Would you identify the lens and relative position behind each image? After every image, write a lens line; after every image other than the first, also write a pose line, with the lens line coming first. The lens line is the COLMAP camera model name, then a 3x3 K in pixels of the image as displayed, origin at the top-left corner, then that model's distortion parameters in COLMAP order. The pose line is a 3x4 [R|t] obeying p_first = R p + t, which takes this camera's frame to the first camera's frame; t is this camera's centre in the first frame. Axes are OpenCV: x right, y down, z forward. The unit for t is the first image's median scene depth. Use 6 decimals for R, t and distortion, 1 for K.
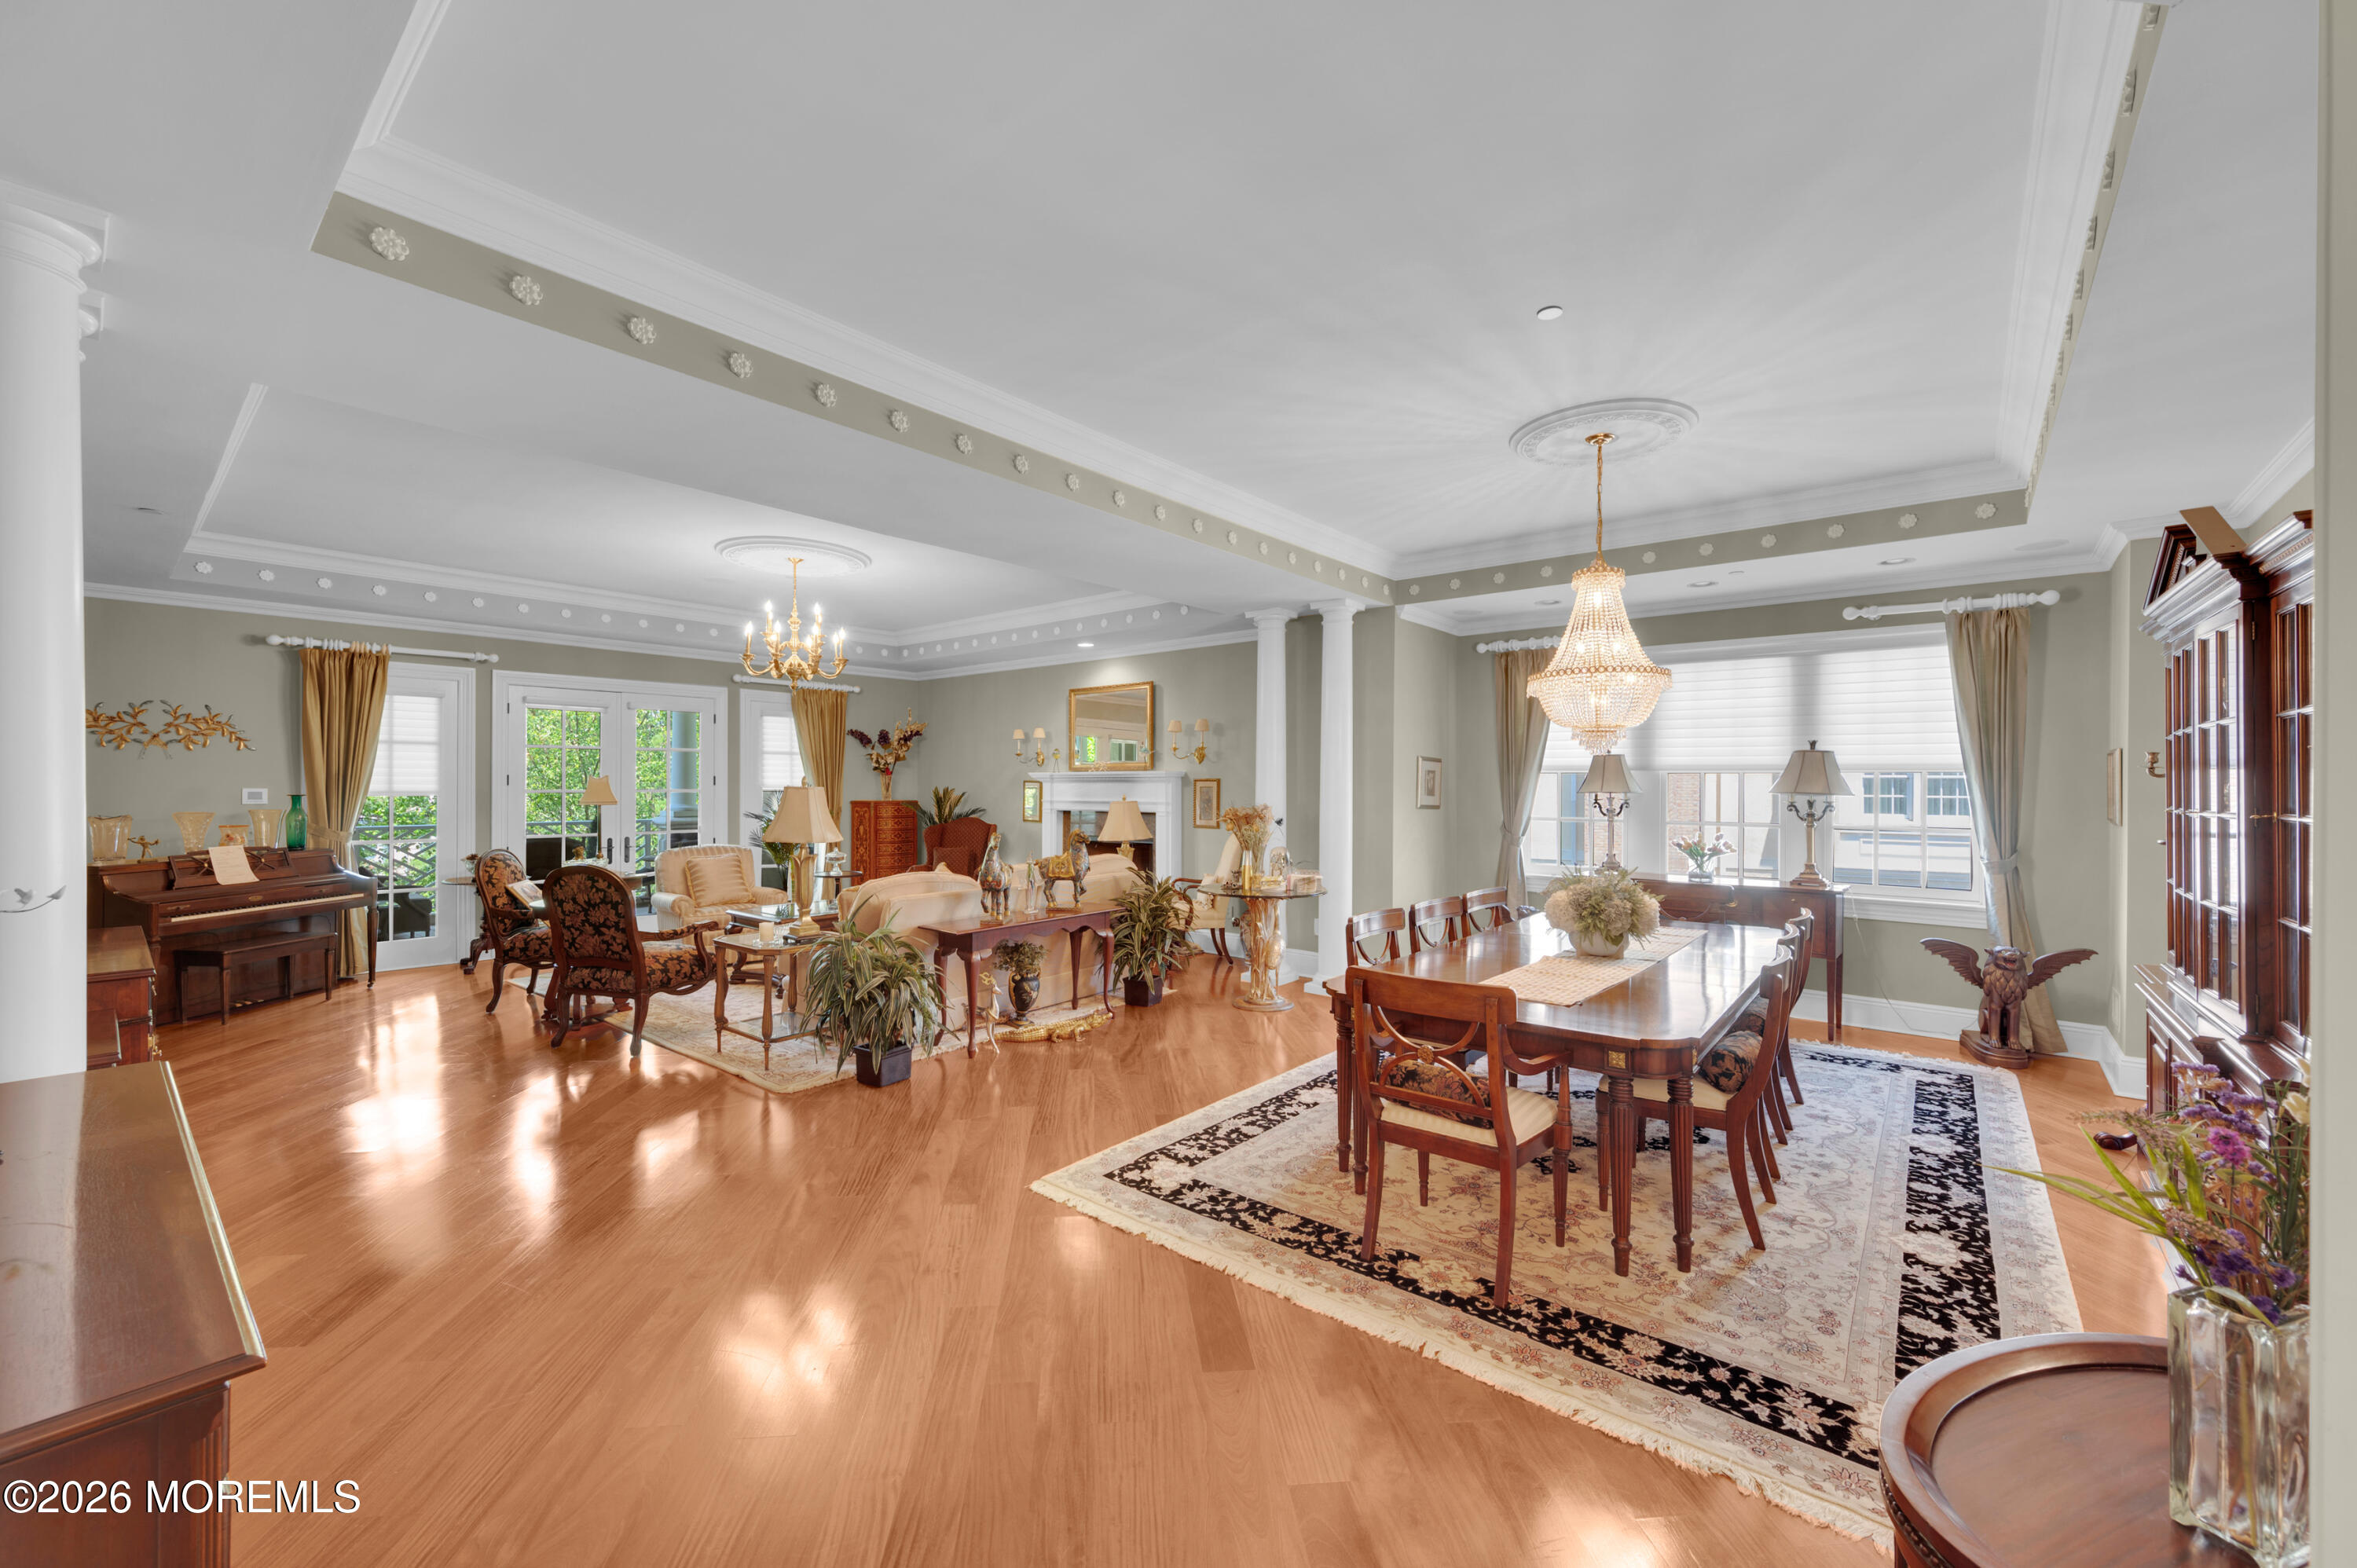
lens RADIAL K [[945.1, 0, 1180.9], [0, 945.1, 785.4], [0, 0, 1]] dist [-0.000640, -0.000141]
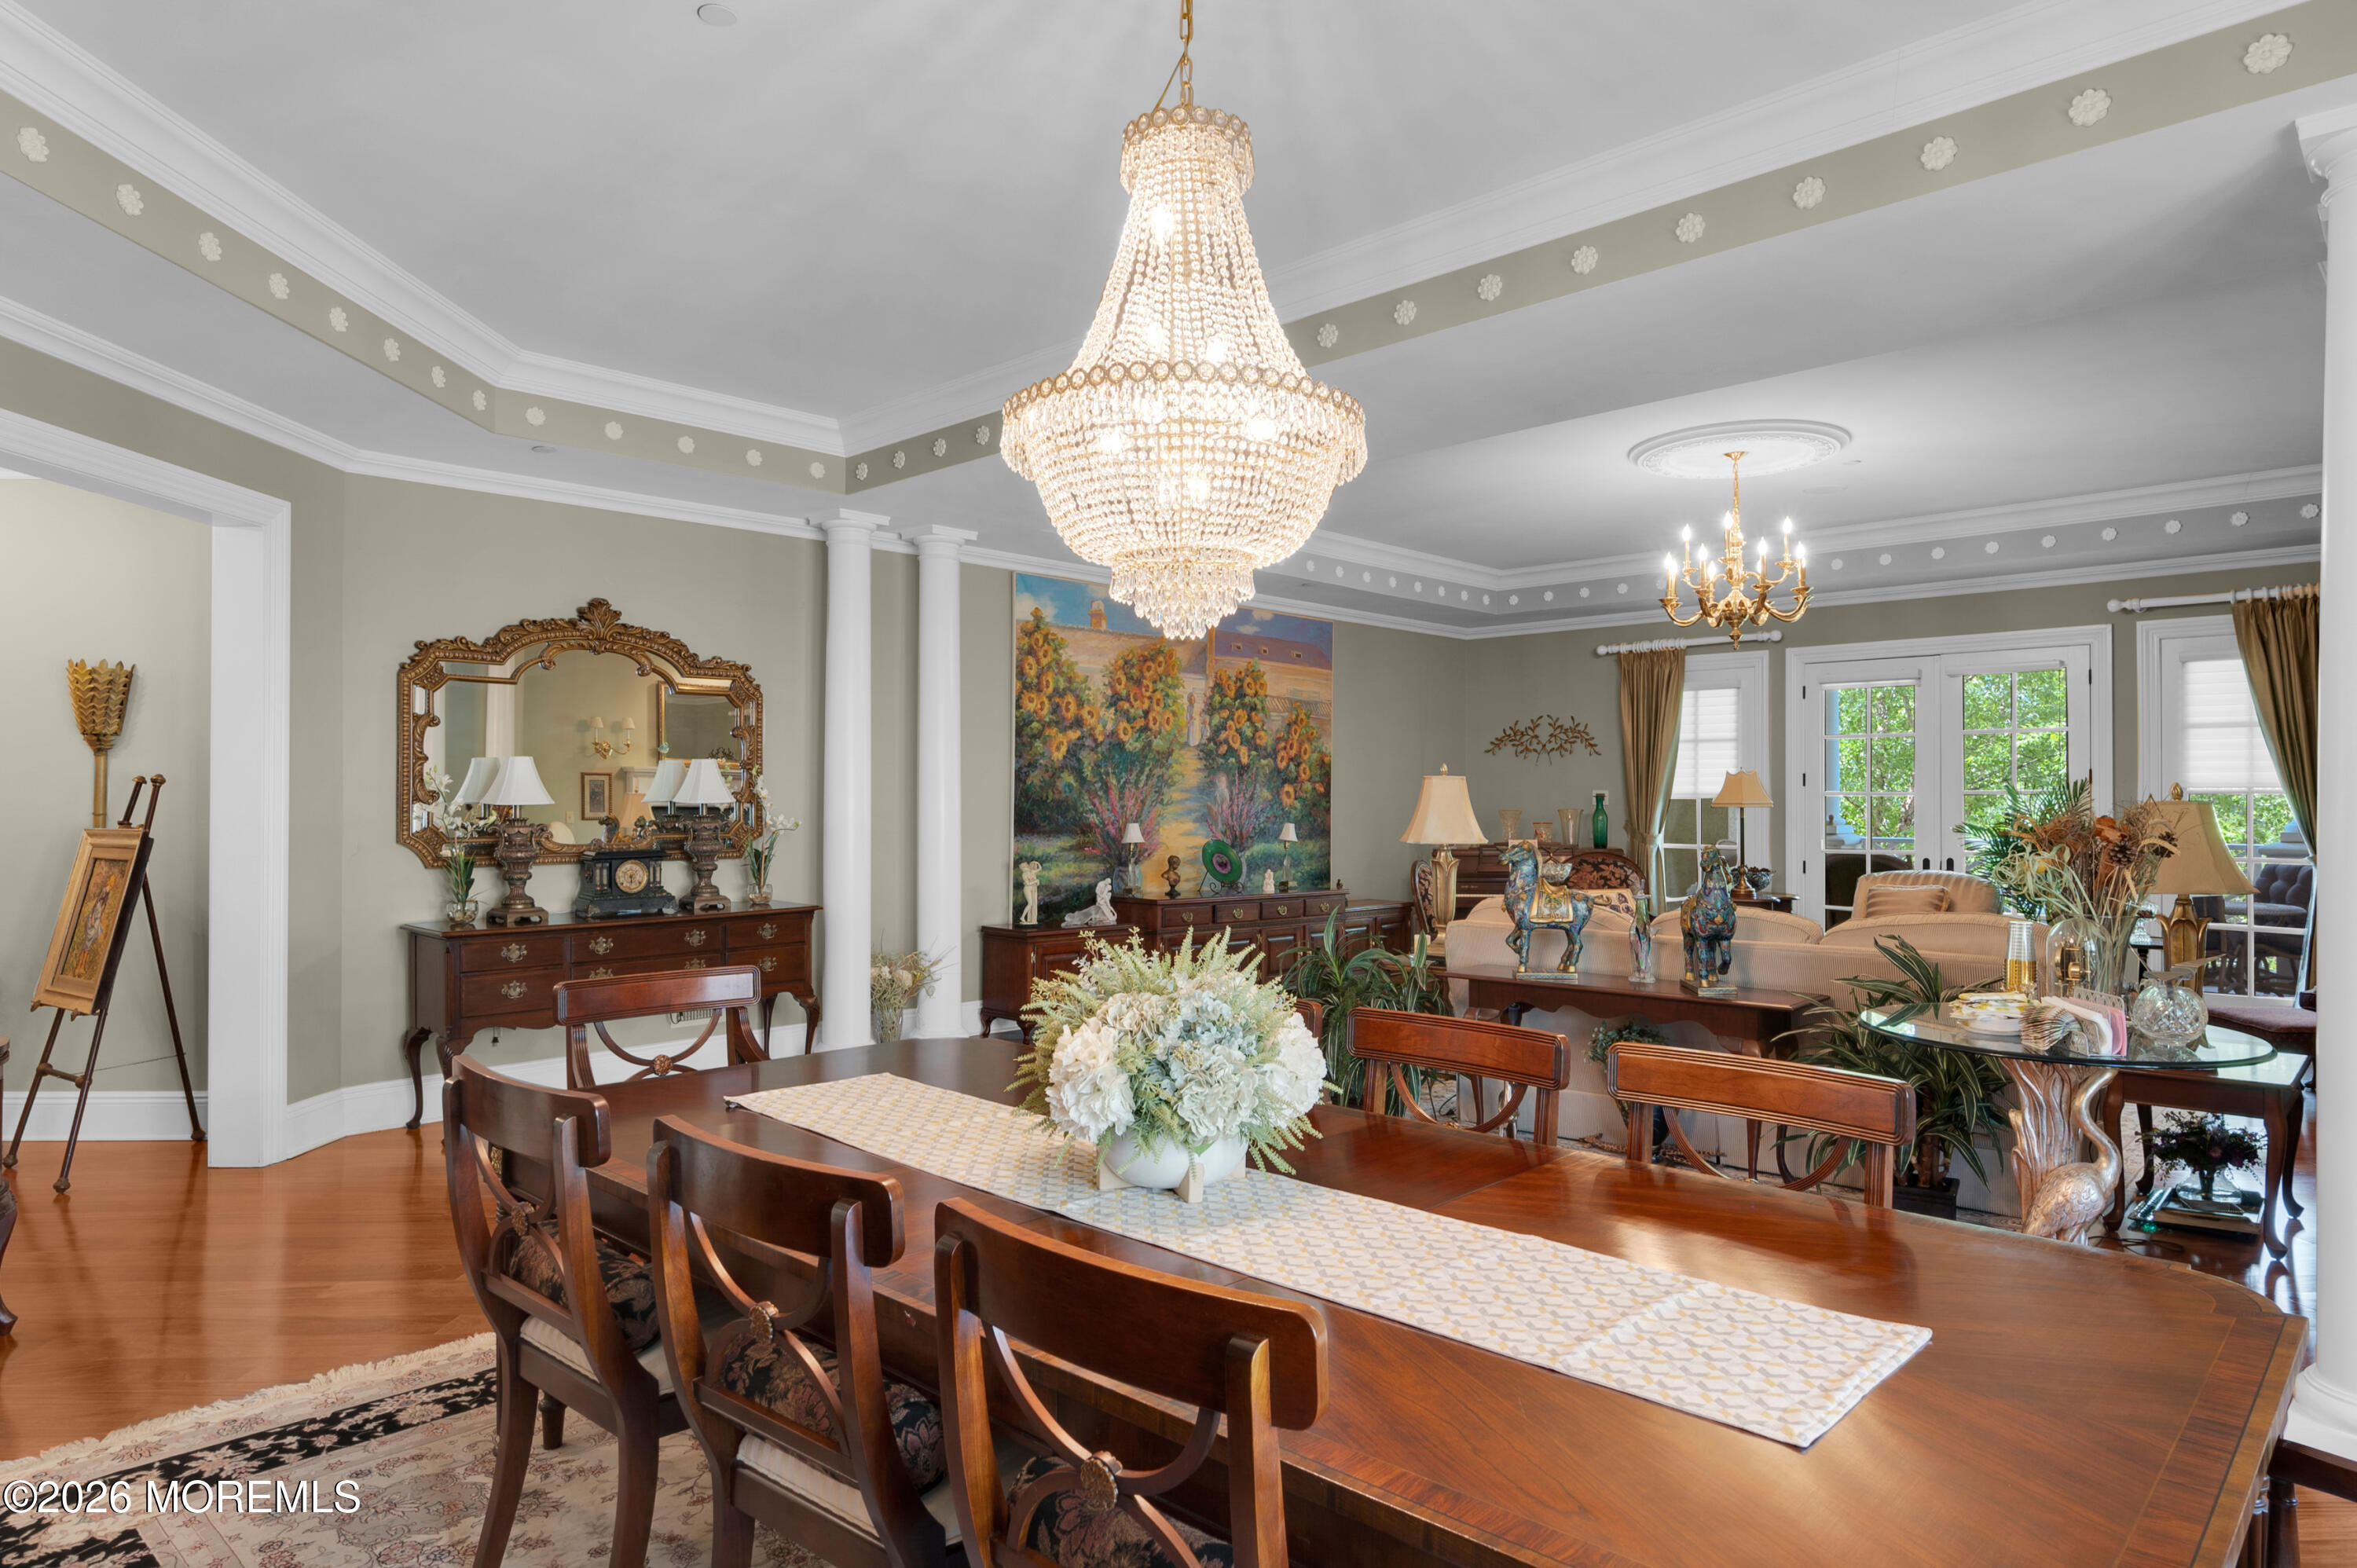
lens RADIAL K [[1363.9, 0, 1184.3], [0, 1363.9, 790.0], [0, 0, 1]] dist [-0.001072, -0.001721]
pose [[-0.078557, -0.009393, -0.996865, 0.978110], [-0.002266, 0.999955, -0.009243, 0.029446], [0.996907, 0.001533, -0.078575, 1.052315]]
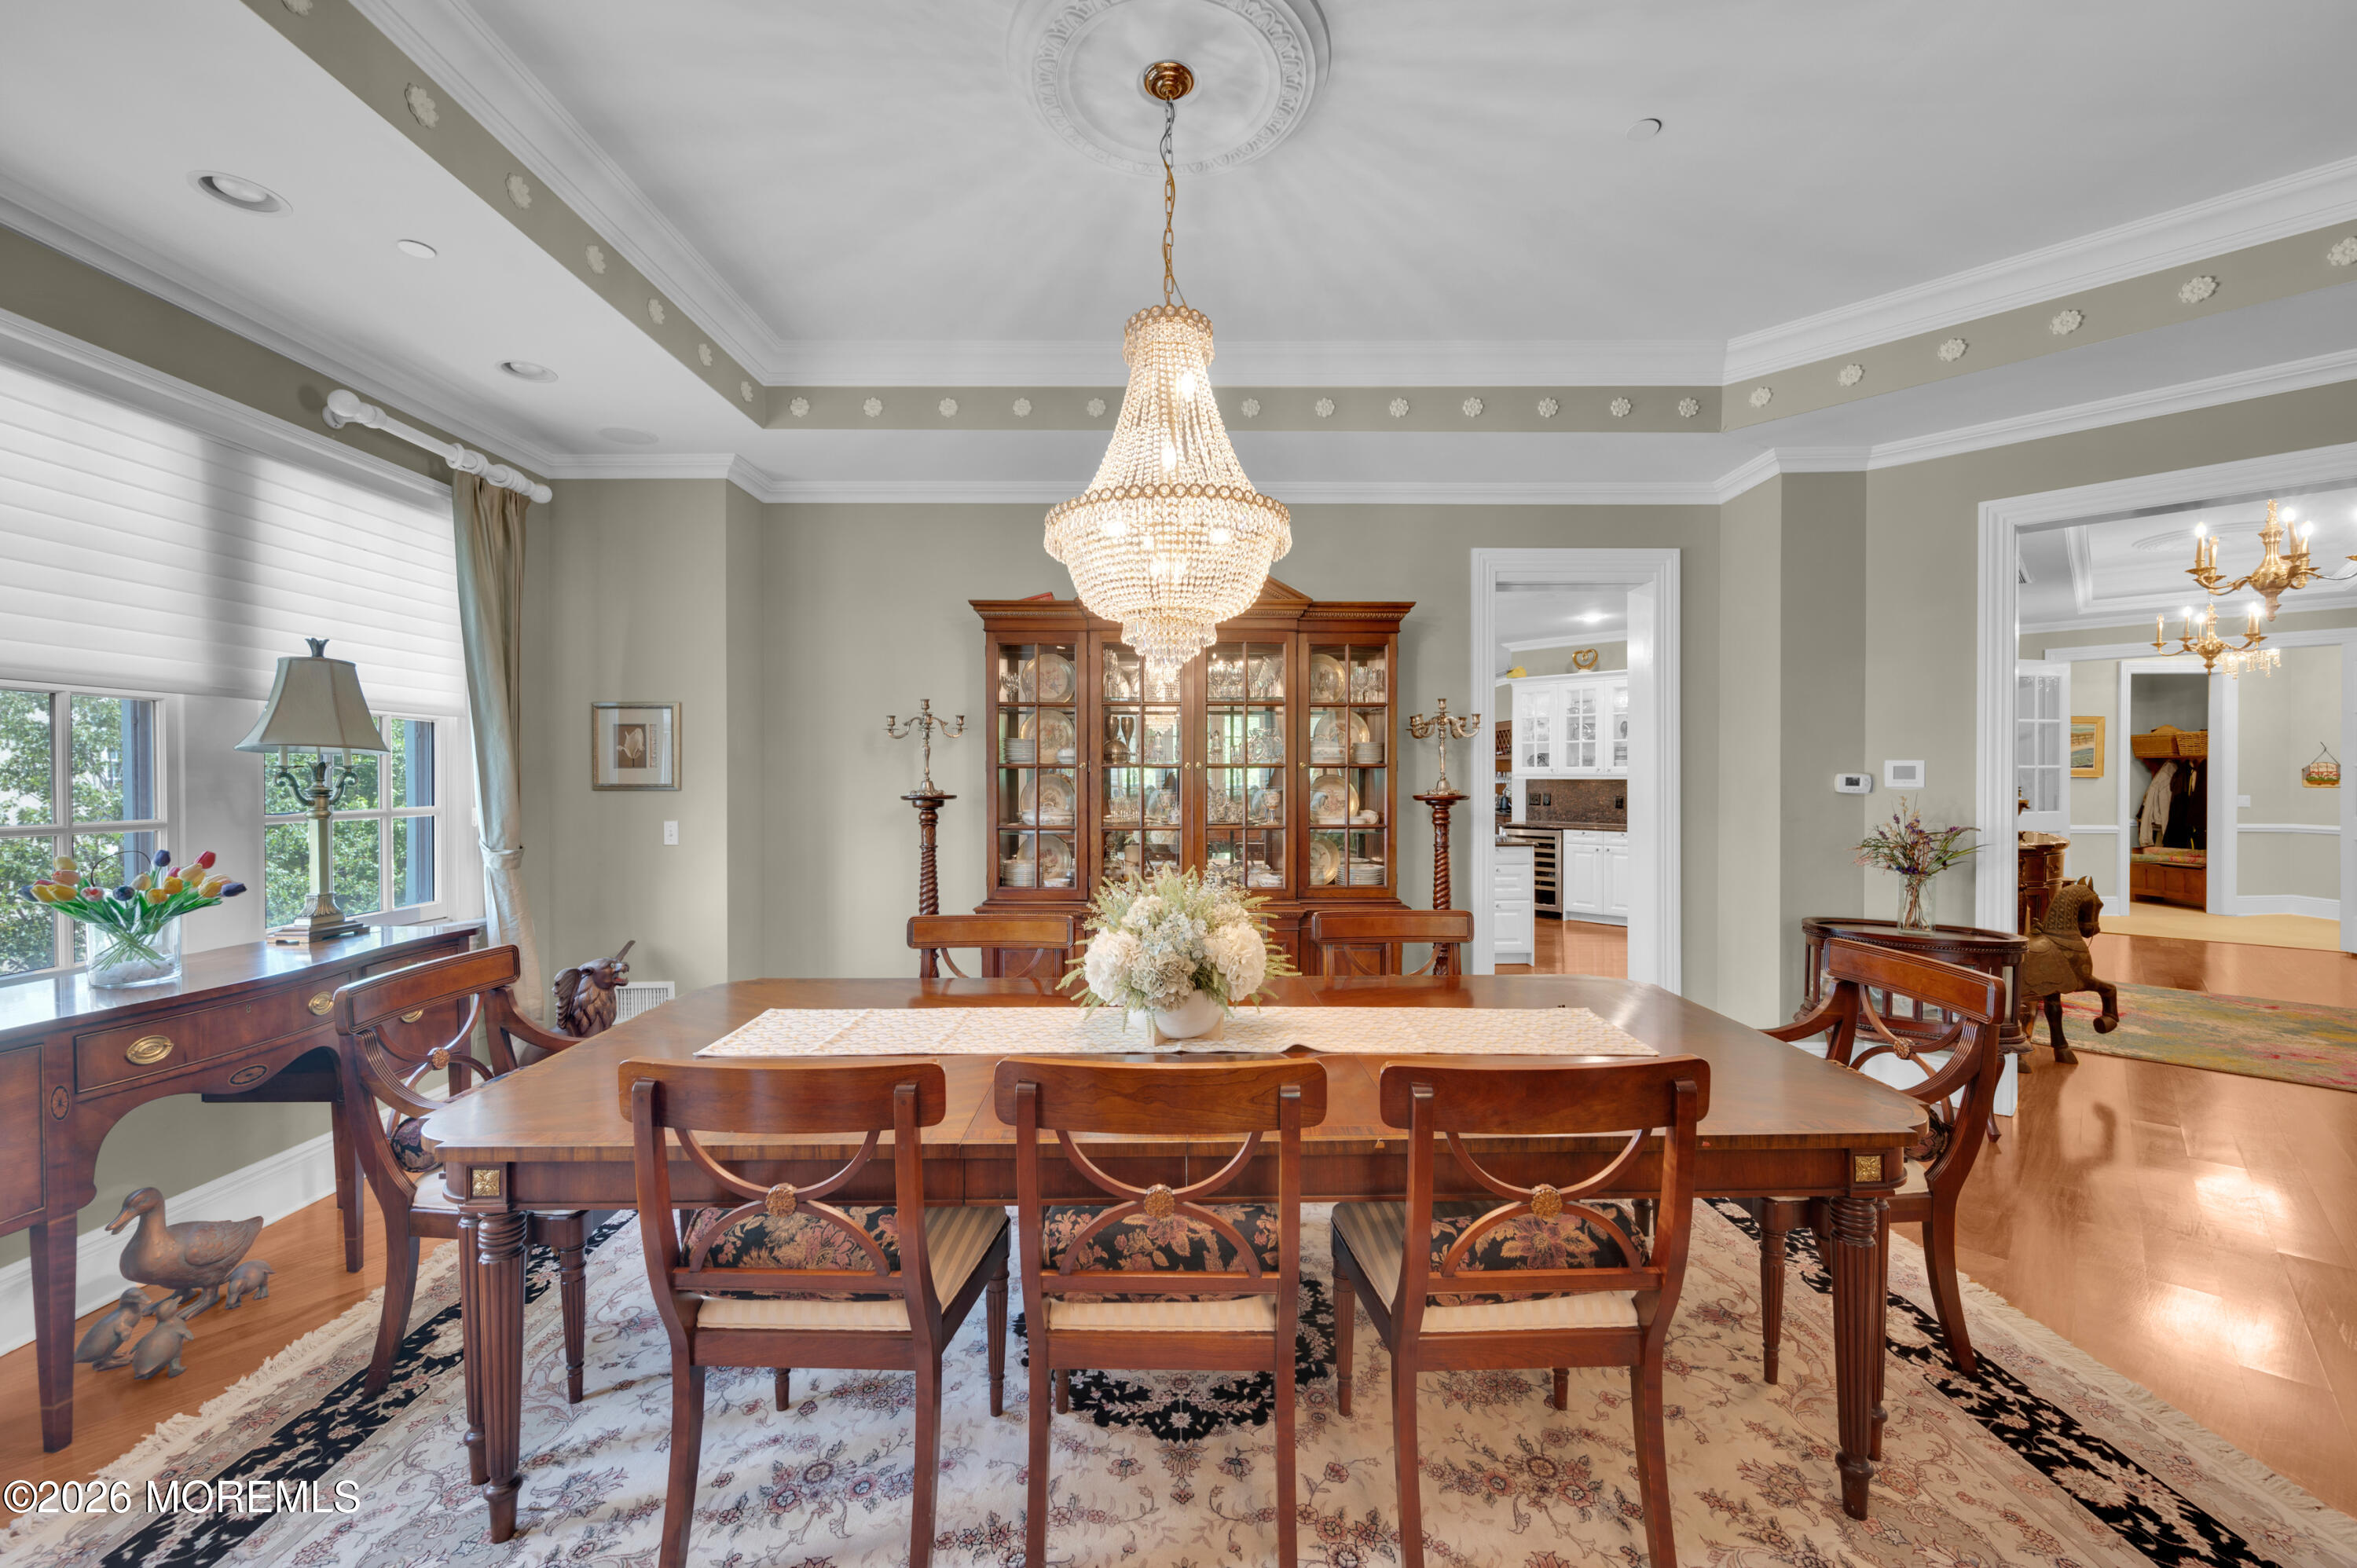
lens RADIAL K [[906.9, 0, 1190.0], [0, 906.9, 781.9], [0, 0, 1]] dist [-0.000419, 0.000066]
pose [[-0.637196, -0.009835, 0.770639, 0.031120], [-0.002638, 0.999941, 0.010580, 0.026903], [-0.770698, 0.004709, -0.637184, 1.334136]]
